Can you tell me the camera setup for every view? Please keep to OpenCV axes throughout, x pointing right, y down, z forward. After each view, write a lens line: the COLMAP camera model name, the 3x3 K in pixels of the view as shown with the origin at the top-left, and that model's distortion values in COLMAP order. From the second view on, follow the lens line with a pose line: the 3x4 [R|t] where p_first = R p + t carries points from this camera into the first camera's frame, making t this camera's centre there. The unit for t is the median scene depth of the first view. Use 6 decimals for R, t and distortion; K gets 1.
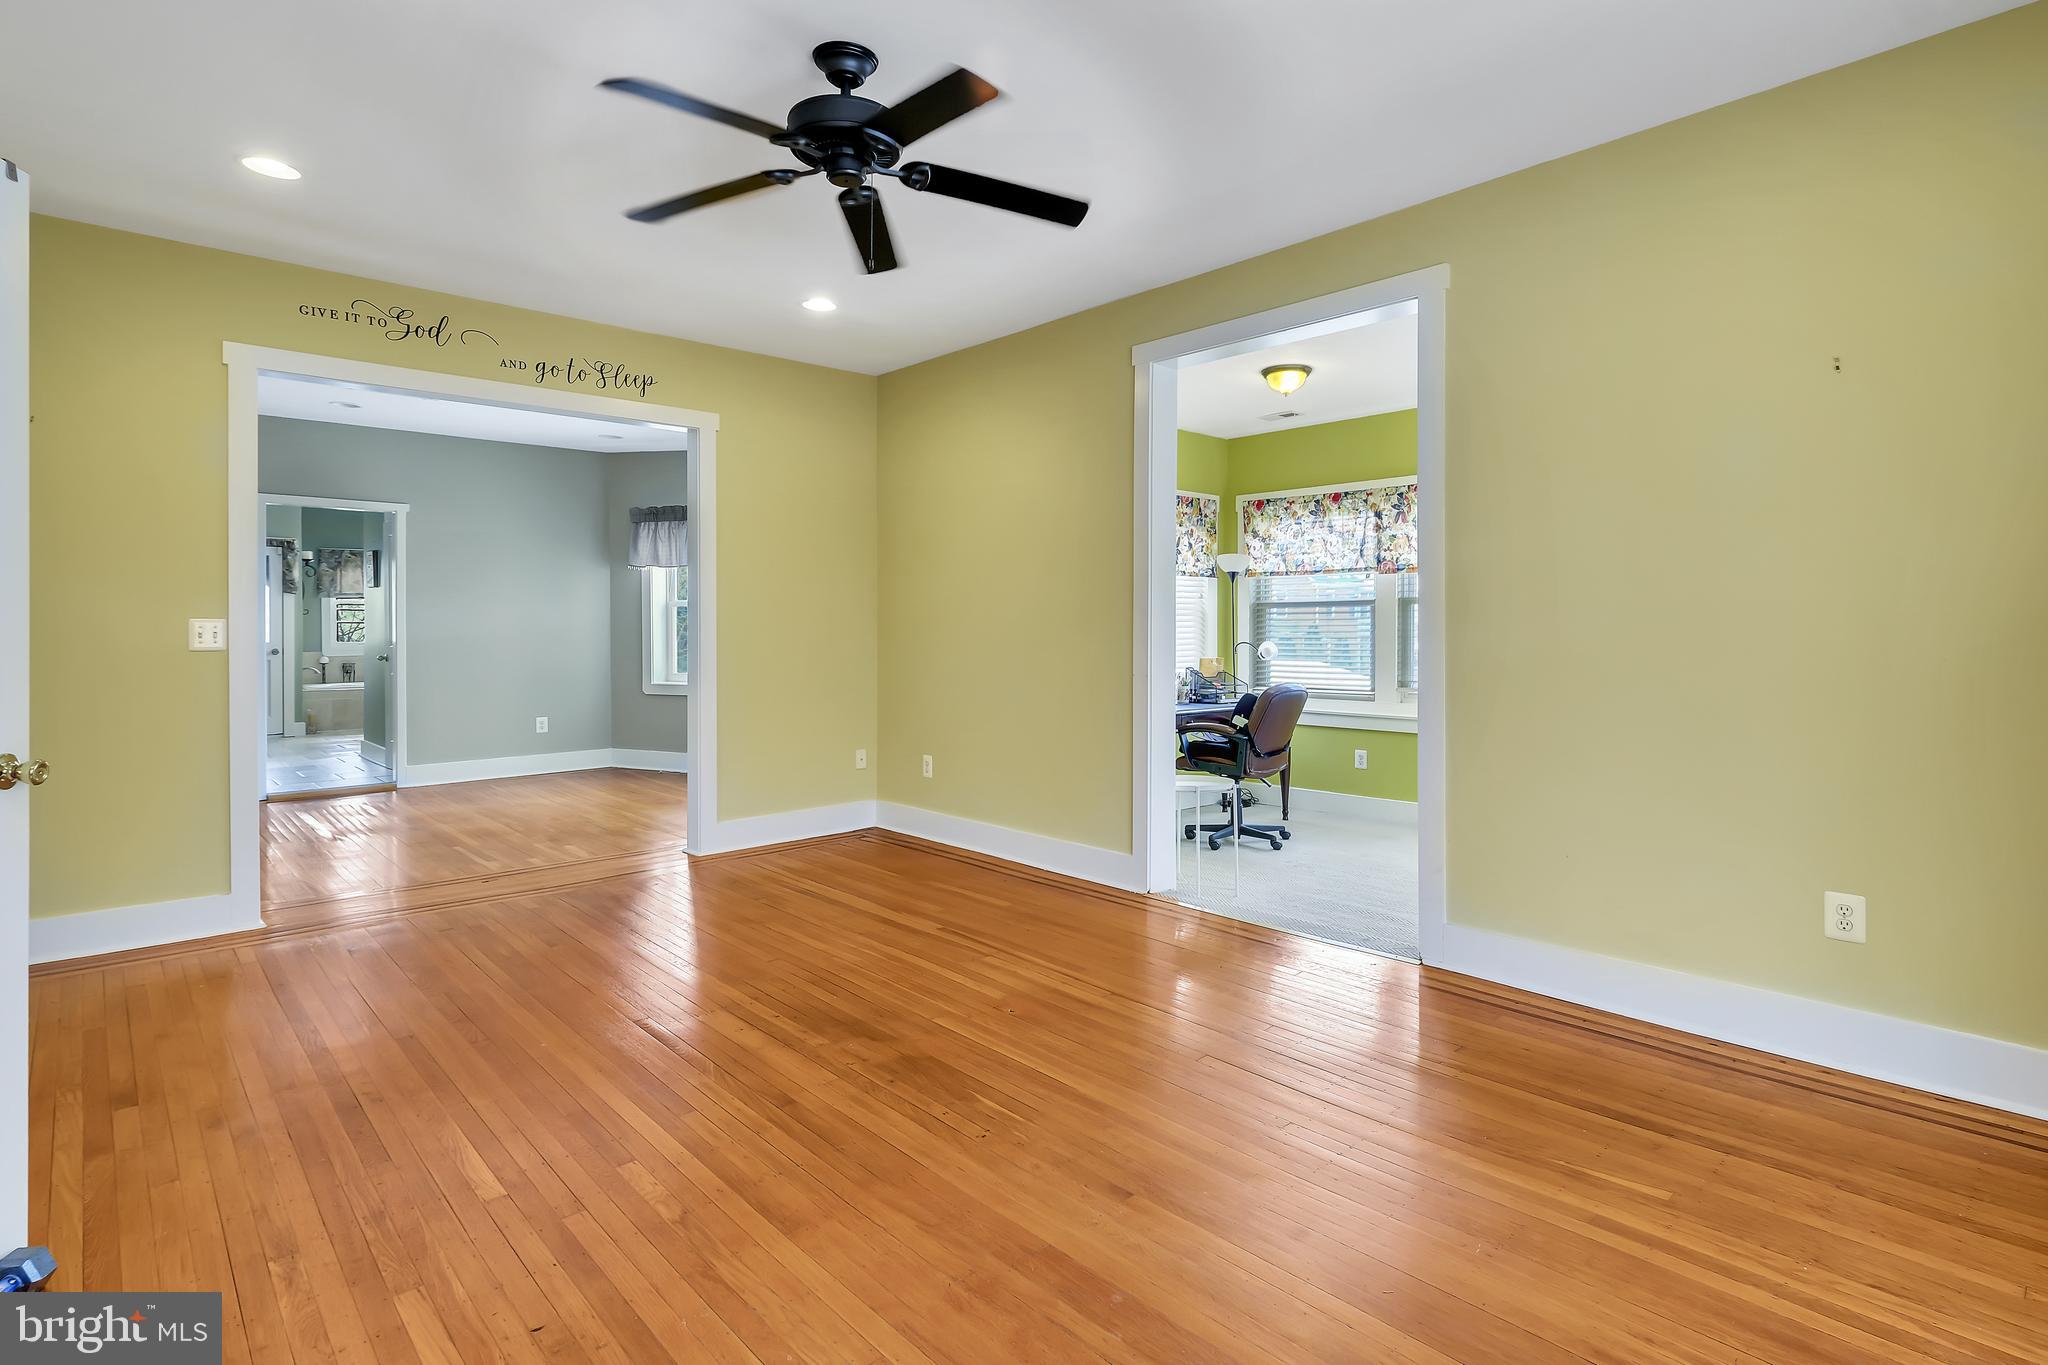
lens RADIAL K [[933.2, 0, 1036.0], [0, 933.2, 635.9], [0, 0, 1]] dist [0.002549, 0.000900]
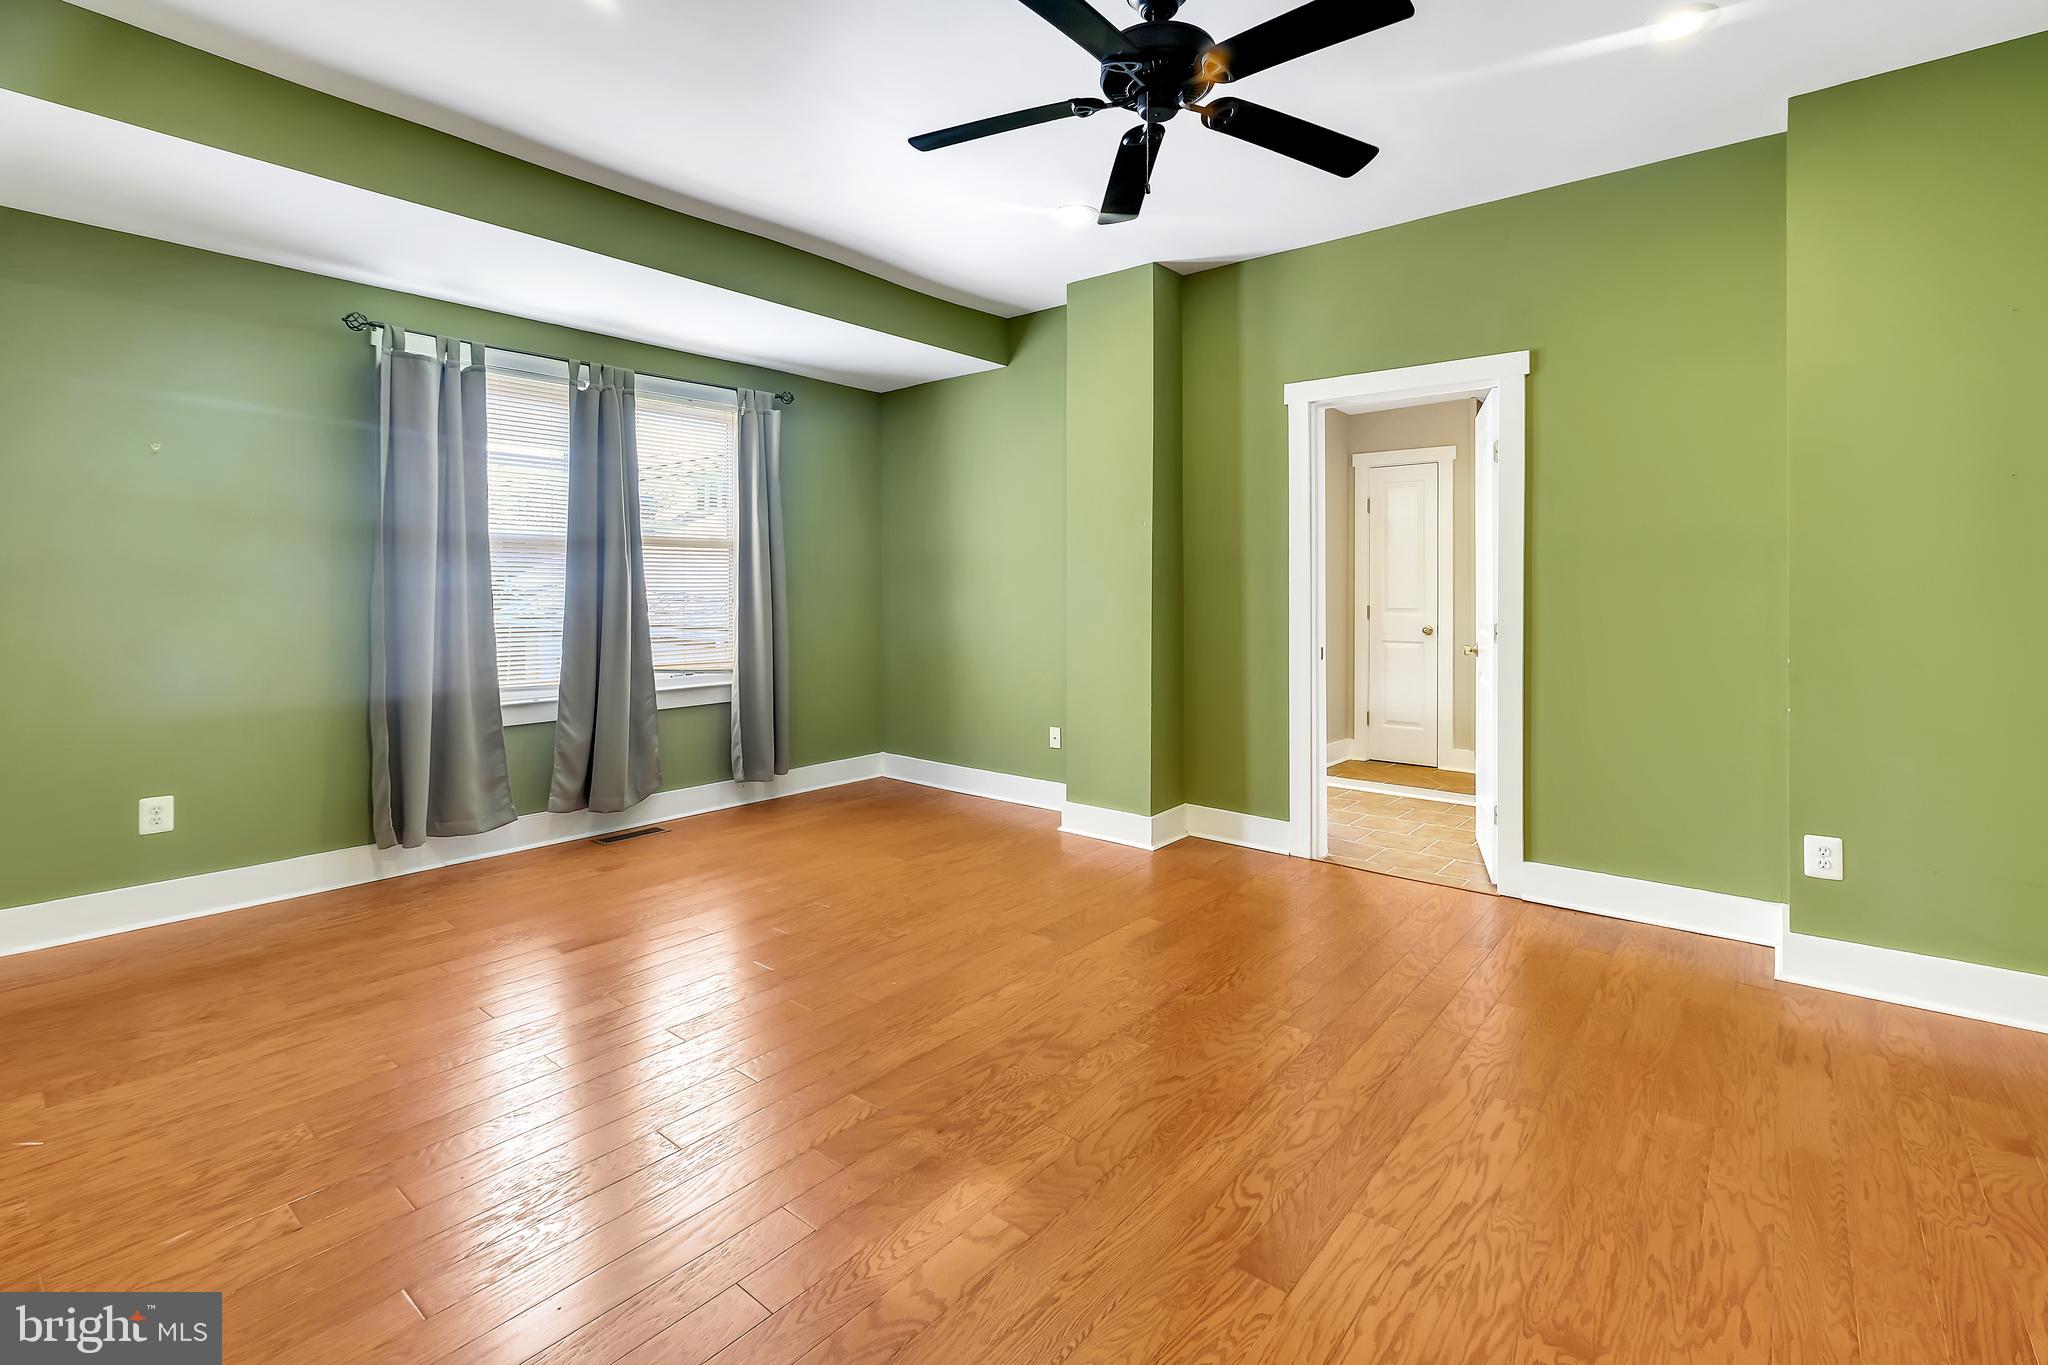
lens RADIAL K [[933.2, 0, 1036.0], [0, 933.2, 635.9], [0, 0, 1]] dist [0.002549, 0.000900]
pose [[0.994956, -0.005144, 0.100180, -0.400230], [0.001109, 0.999187, 0.040292, -0.004326], [-0.100306, -0.039978, 0.994153, 0.058753]]
